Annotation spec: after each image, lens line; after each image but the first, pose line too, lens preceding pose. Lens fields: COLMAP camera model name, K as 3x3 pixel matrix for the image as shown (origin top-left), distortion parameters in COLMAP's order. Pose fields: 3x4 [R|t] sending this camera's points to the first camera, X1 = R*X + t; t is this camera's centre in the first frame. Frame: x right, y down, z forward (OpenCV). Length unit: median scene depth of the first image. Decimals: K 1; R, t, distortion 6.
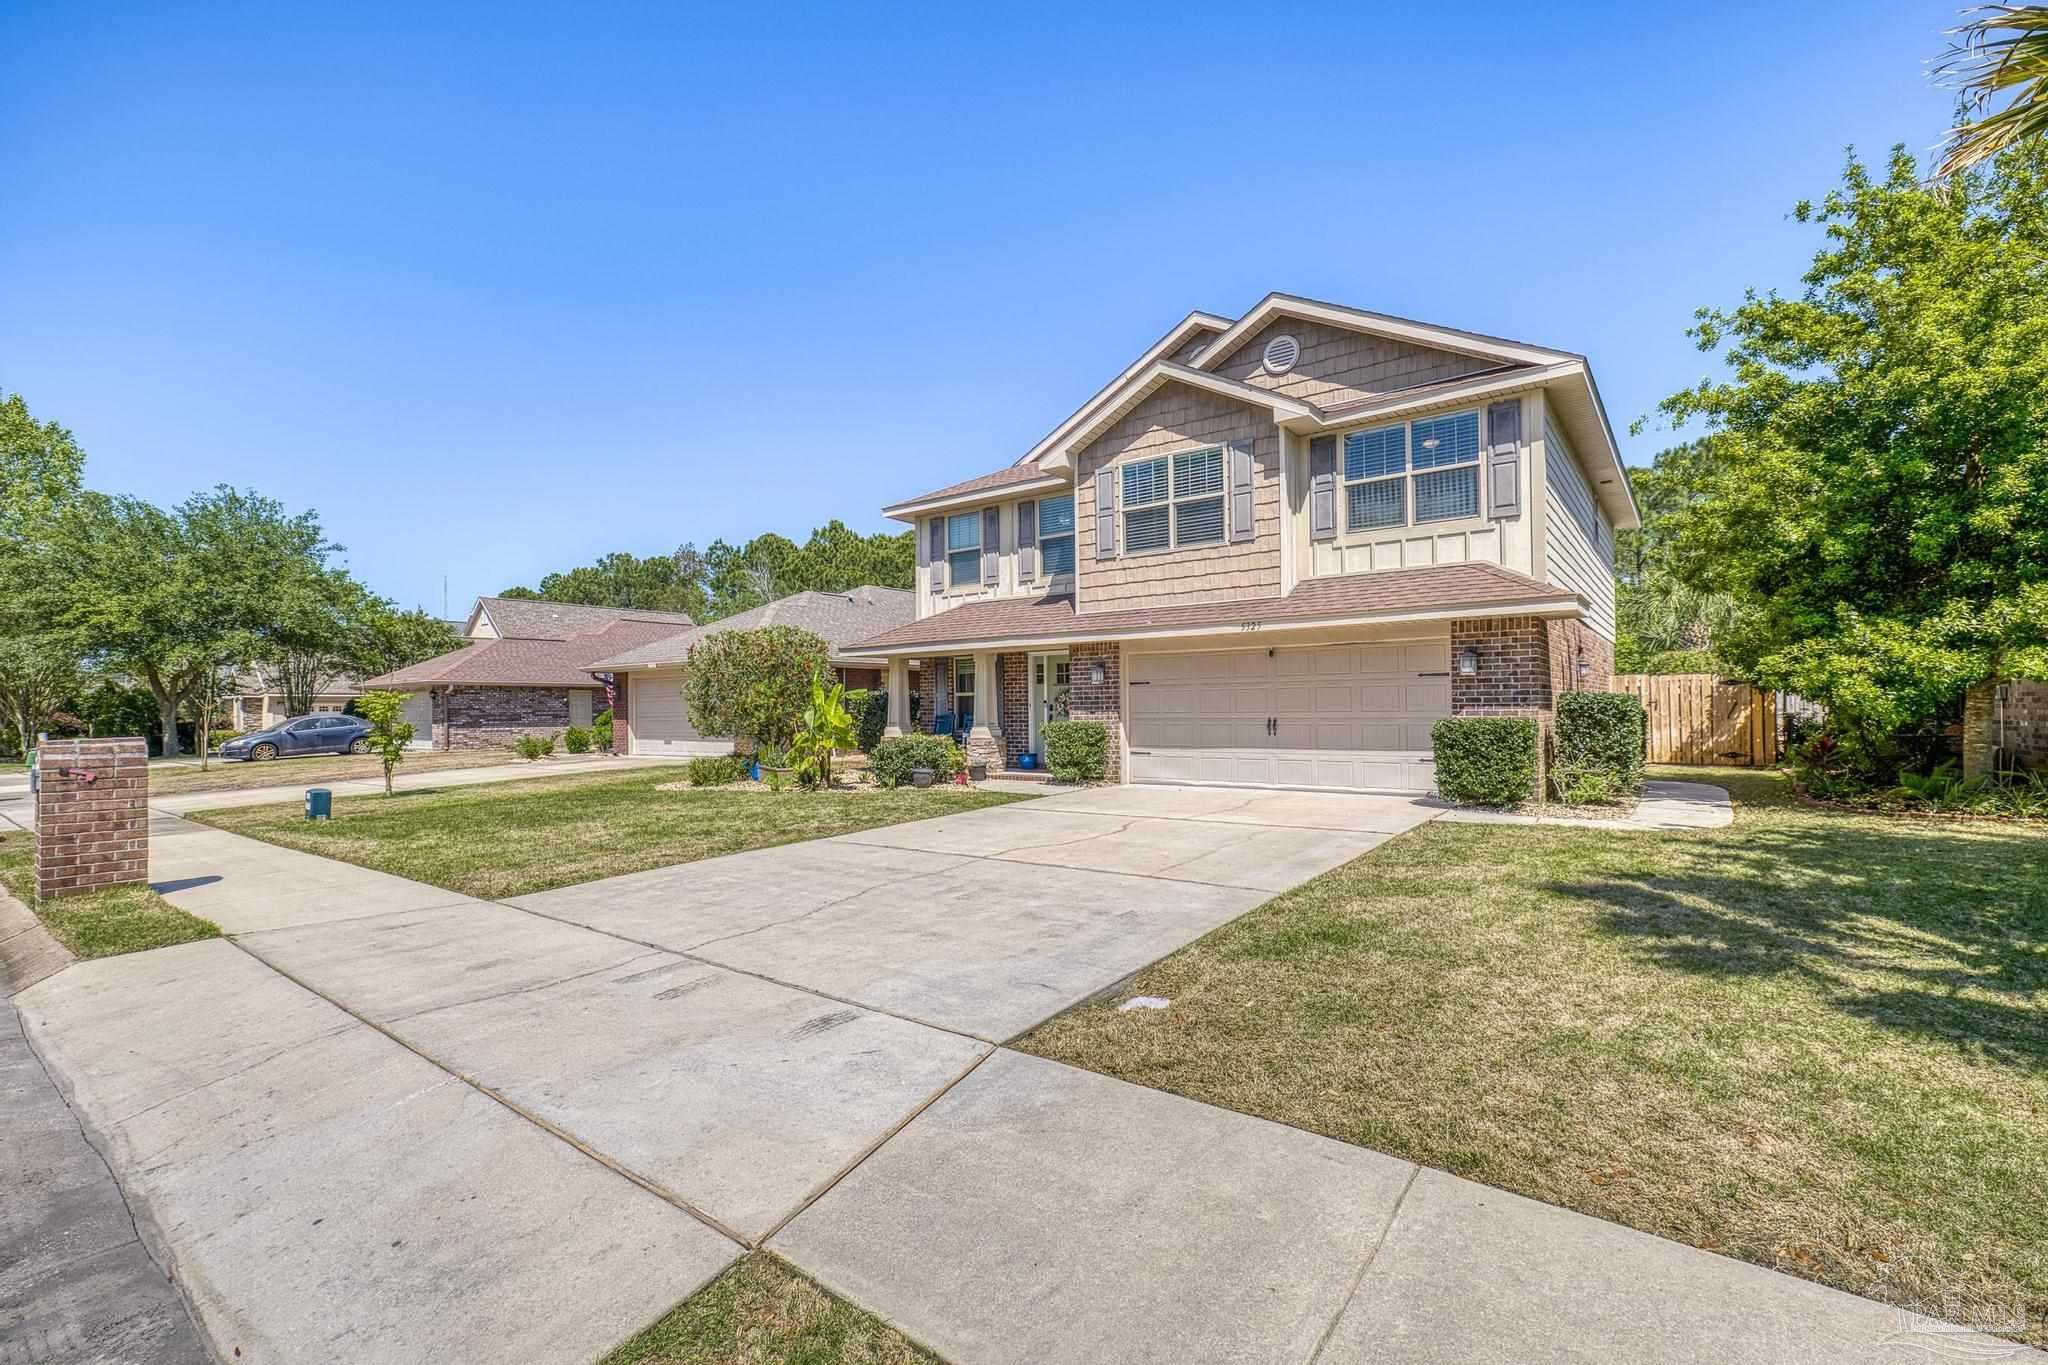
lens RADIAL K [[886.6, 0, 1016.9], [0, 886.6, 691.1], [0, 0, 1]] dist [0.005254, 0.001530]
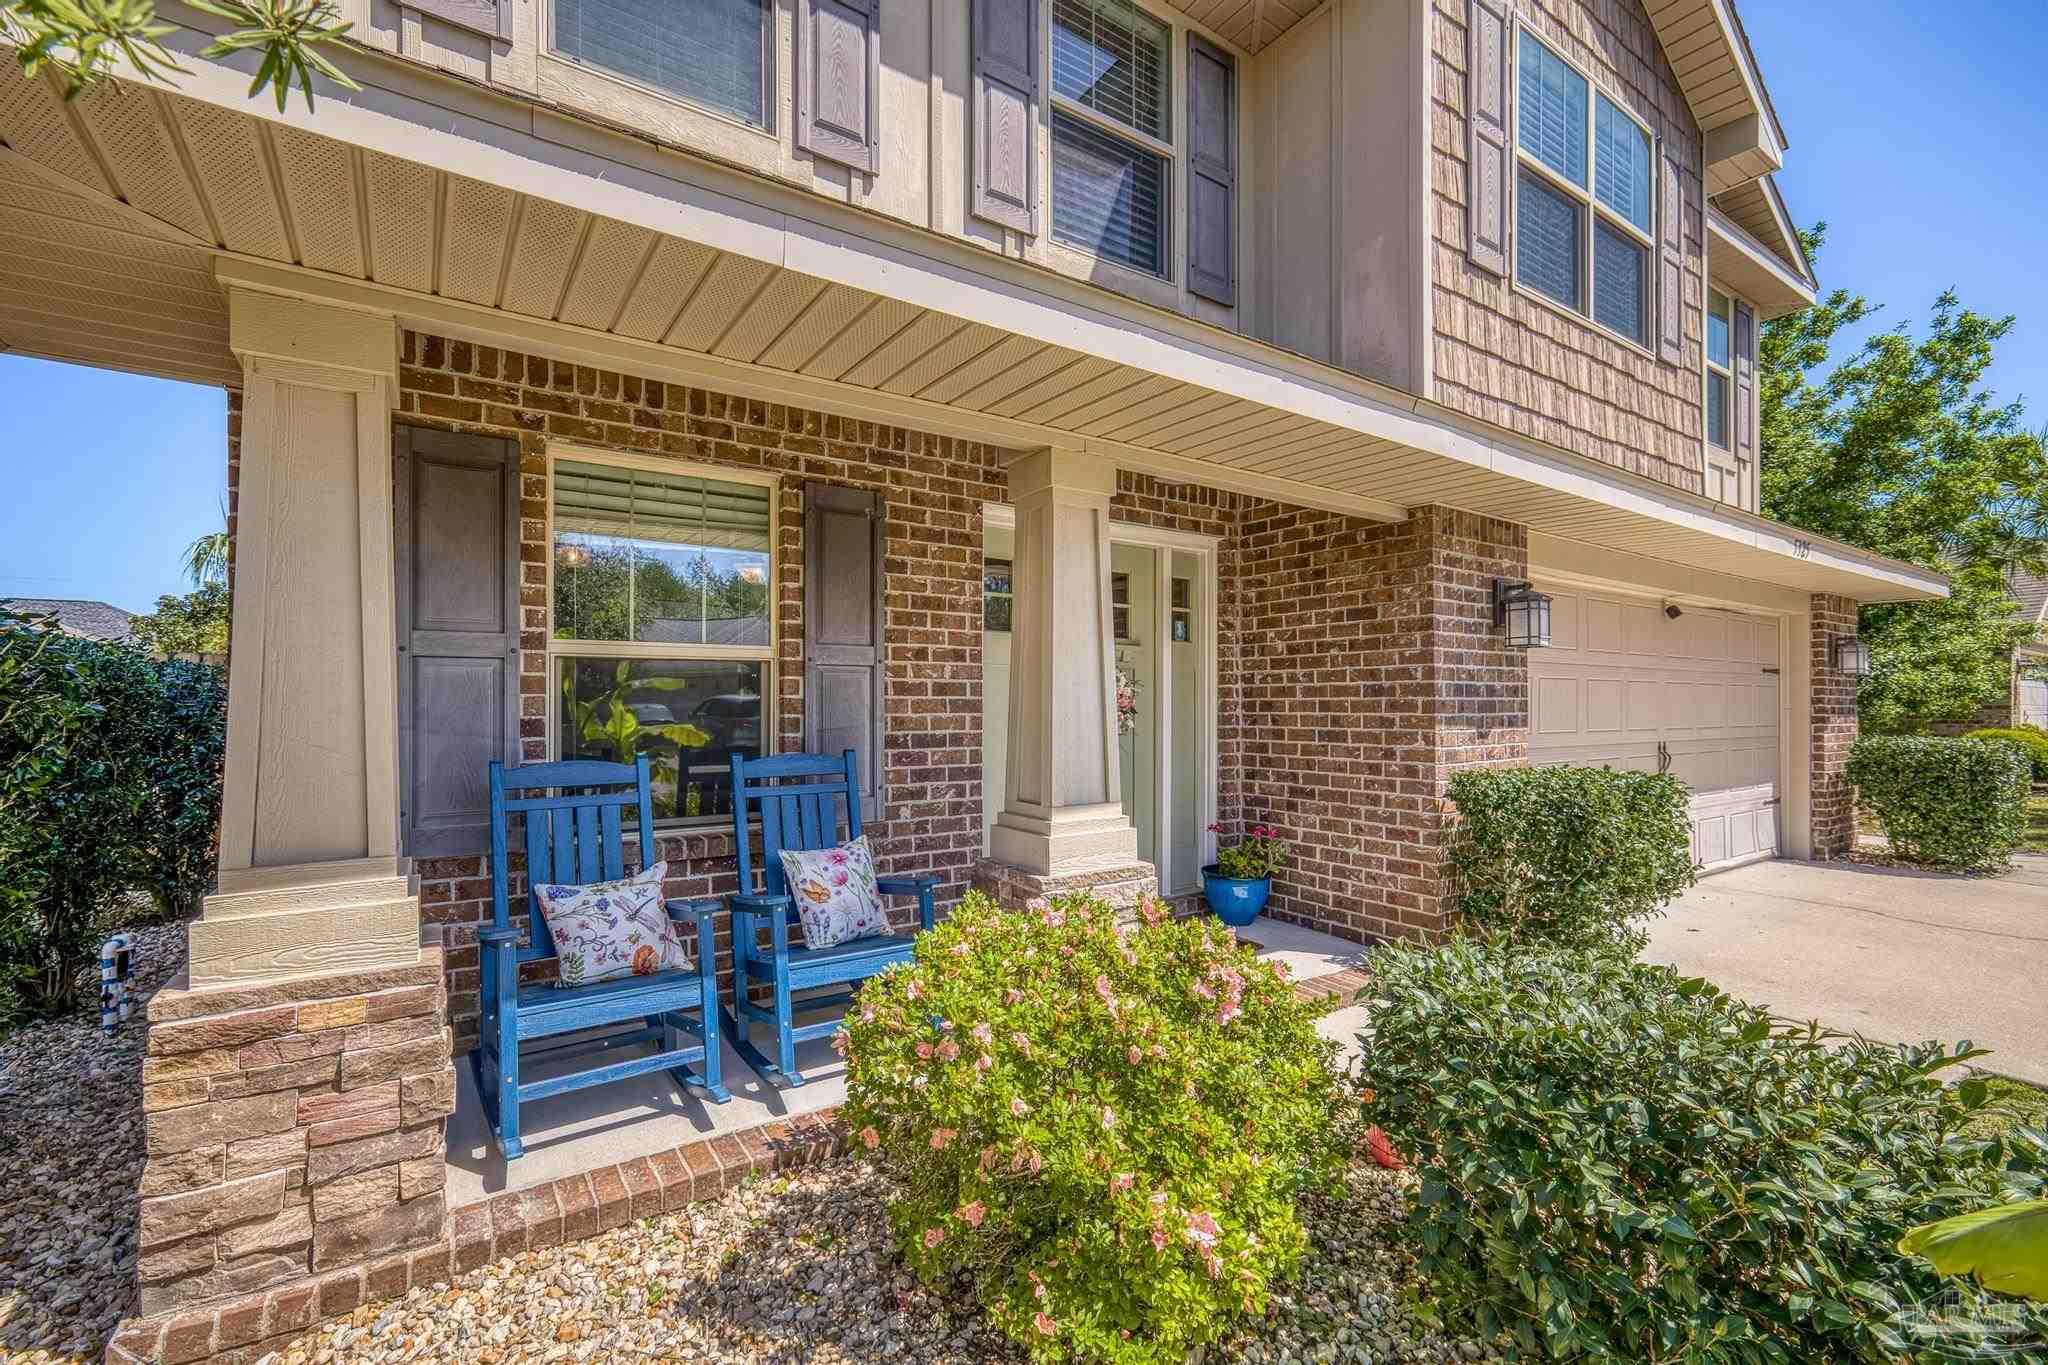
lens RADIAL K [[875.5, 0, 1012.2], [0, 875.5, 699.1], [0, 0, 1]] dist [0.004201, 0.001177]
pose [[0.324055, 0.017266, 0.945881, -0.279179], [-0.023592, 0.999670, -0.010165, 0.018974], [-0.945744, -0.019022, 0.324356, 1.123212]]
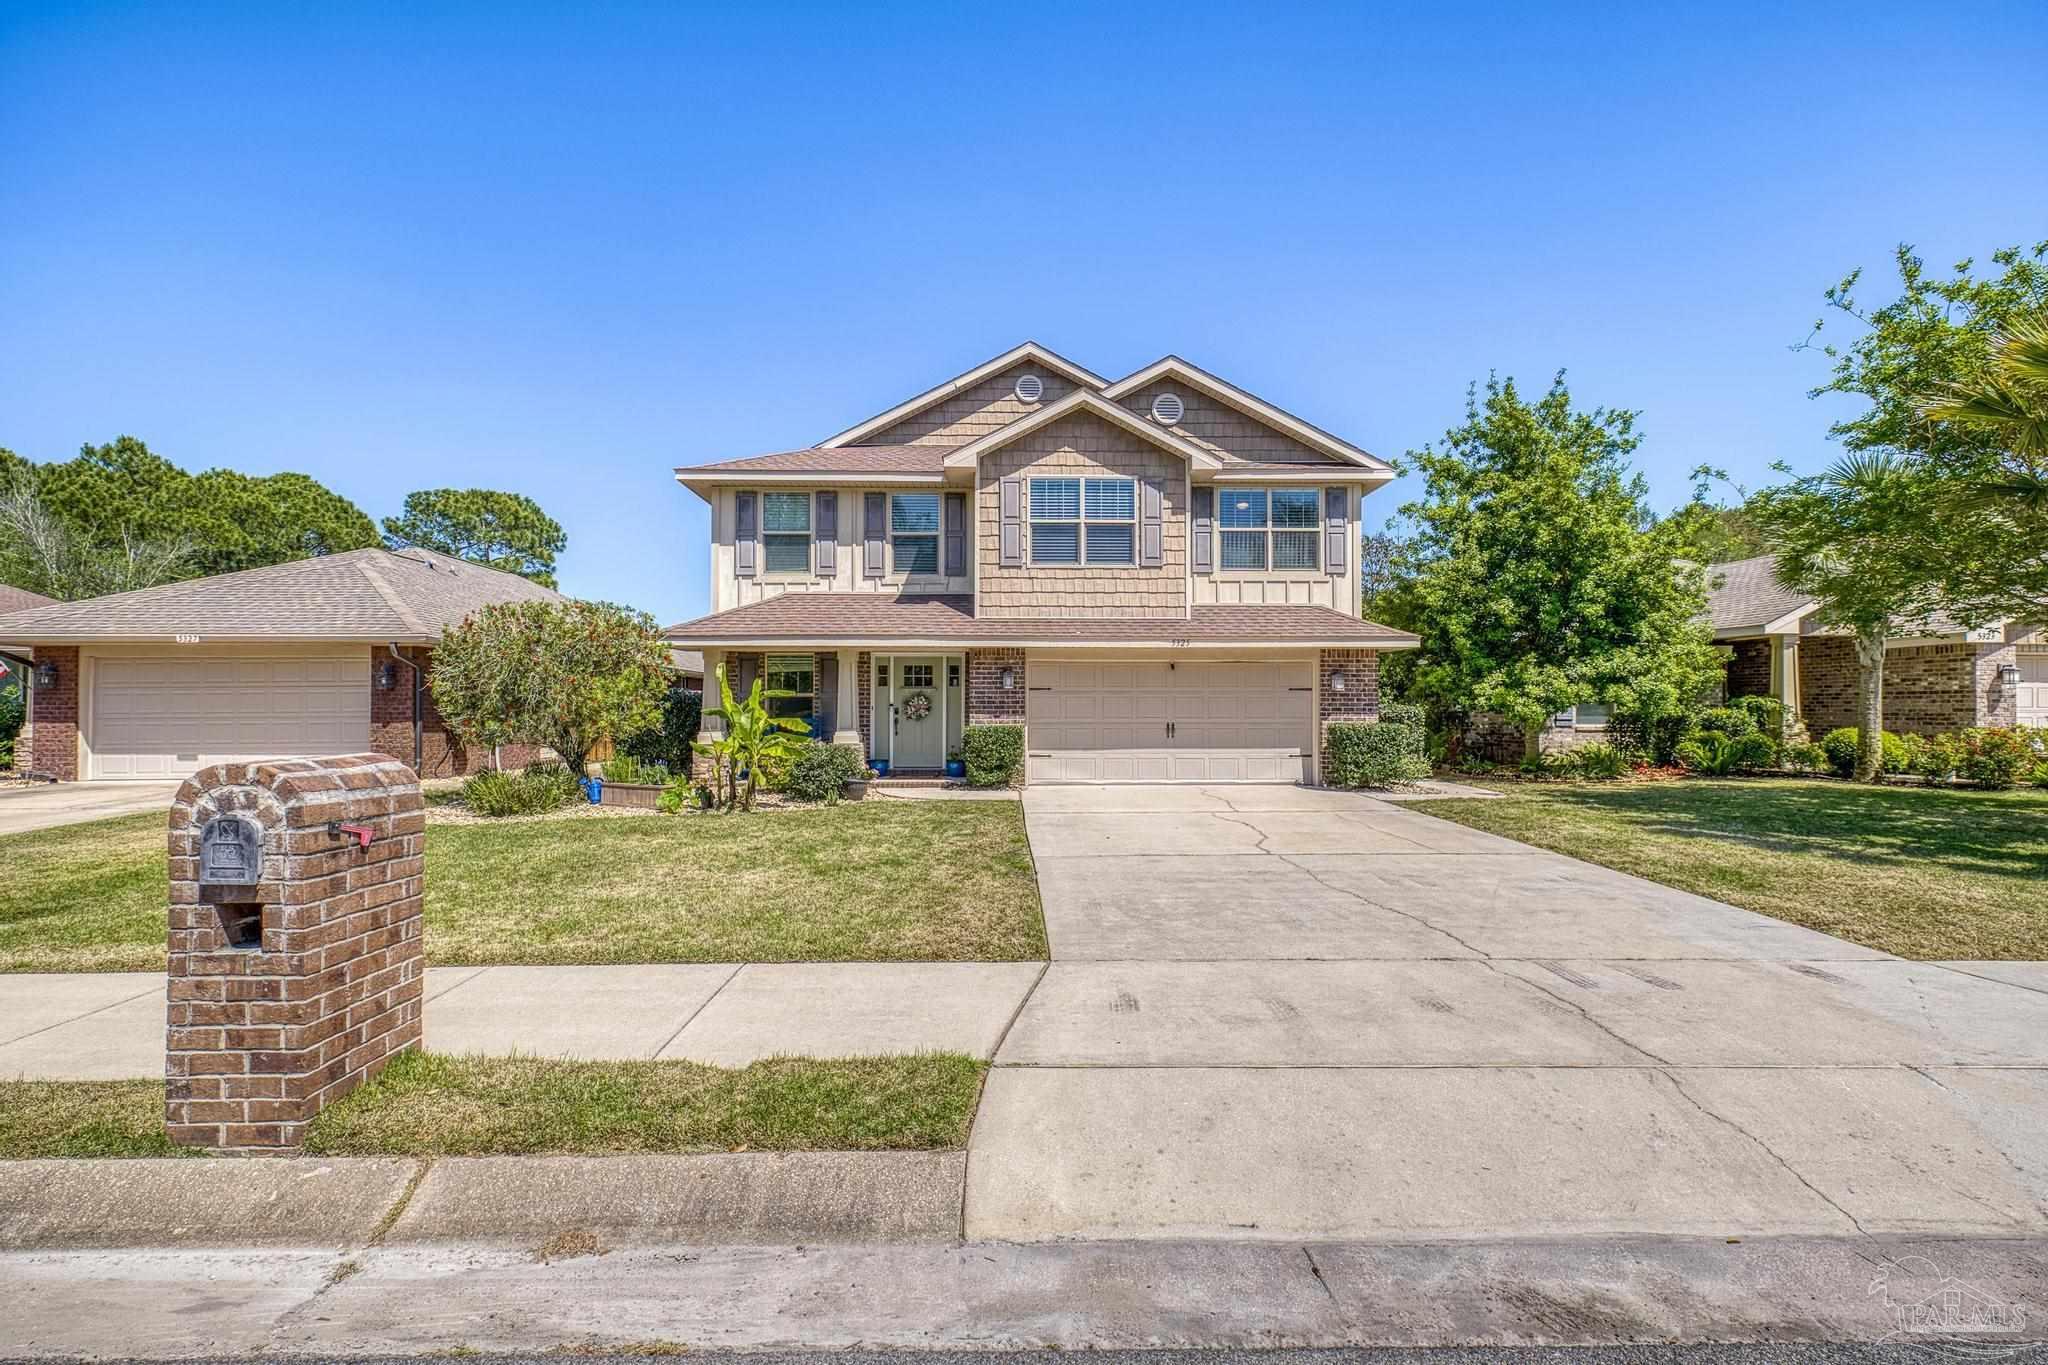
lens RADIAL K [[875.5, 0, 1011.3], [0, 875.5, 689.5], [0, 0, 1]] dist [0.004201, 0.001177]
pose [[0.786383, 0.026553, 0.617168, -0.547897], [-0.021067, 0.999647, -0.016166, 0.009512], [-0.617380, -0.000289, 0.786665, 0.220804]]
